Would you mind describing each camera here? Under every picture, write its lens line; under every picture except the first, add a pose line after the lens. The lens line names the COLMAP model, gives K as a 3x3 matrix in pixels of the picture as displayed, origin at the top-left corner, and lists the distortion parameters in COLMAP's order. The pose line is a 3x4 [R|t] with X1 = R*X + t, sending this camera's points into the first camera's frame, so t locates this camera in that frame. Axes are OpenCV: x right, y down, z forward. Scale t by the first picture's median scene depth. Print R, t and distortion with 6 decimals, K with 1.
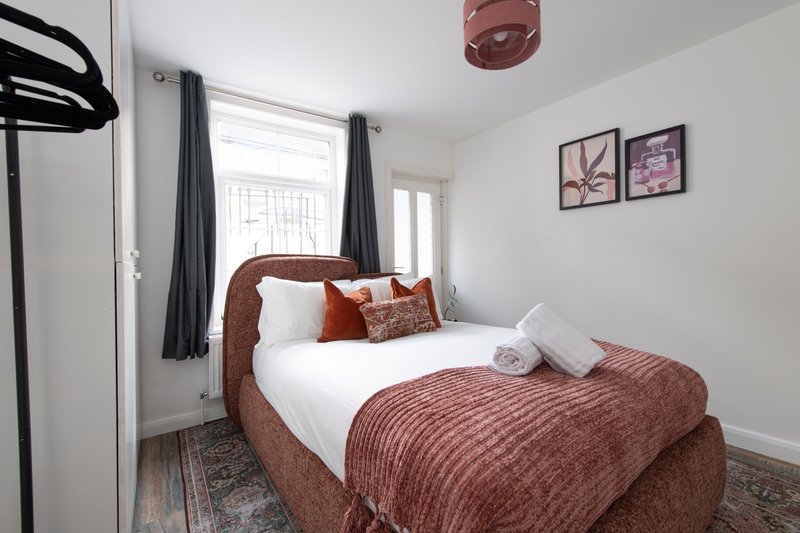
lens RADIAL K [[334.8, 0, 398.4], [0, 334.8, 264.9], [0, 0, 1]] dist [0.009508, -0.004847]
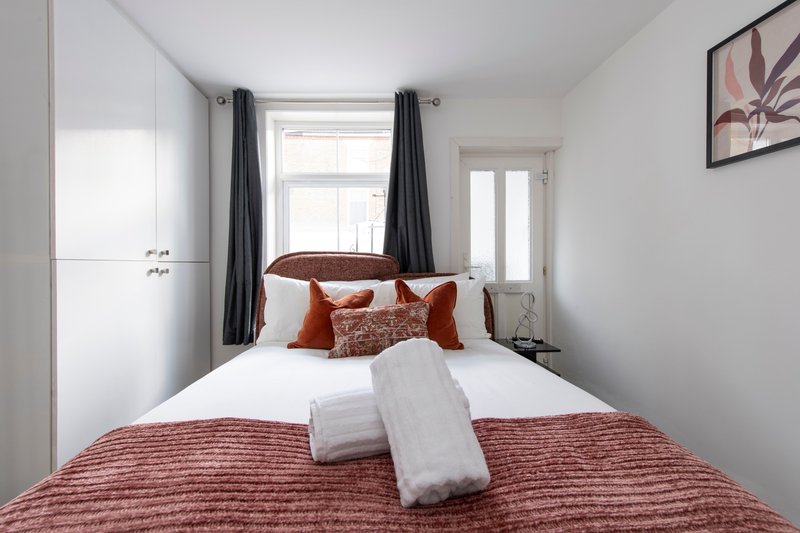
lens RADIAL K [[334.8, 0, 398.4], [0, 334.8, 264.9], [0, 0, 1]] dist [0.009508, -0.004847]
pose [[0.850321, 0.013201, -0.526099, 0.378630], [-0.008951, 0.999904, 0.010622, -0.005371], [0.526189, -0.004323, 0.850357, 0.287932]]
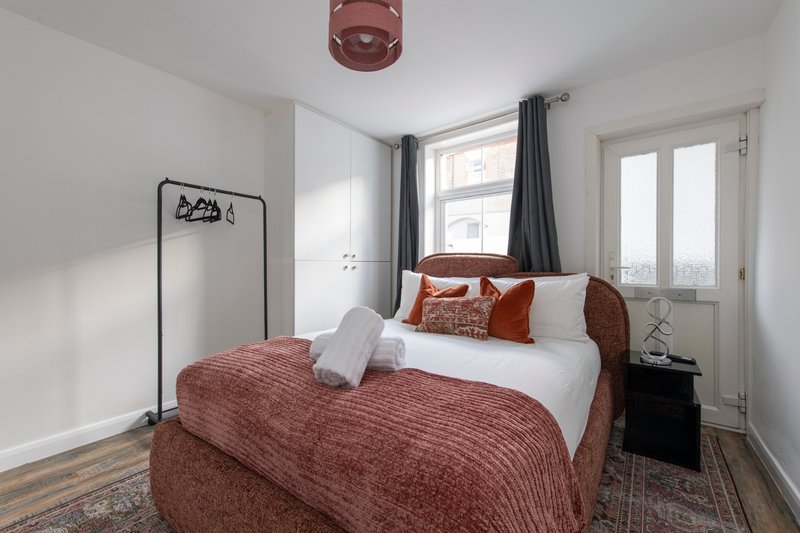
lens RADIAL K [[334.8, 0, 398.4], [0, 334.8, 264.9], [0, 0, 1]] dist [0.009508, -0.004847]
pose [[0.301789, 0.018028, -0.953204, 0.746670], [-0.006192, 0.999837, 0.016950, -0.008956], [0.953355, 0.000787, 0.301852, 0.451786]]
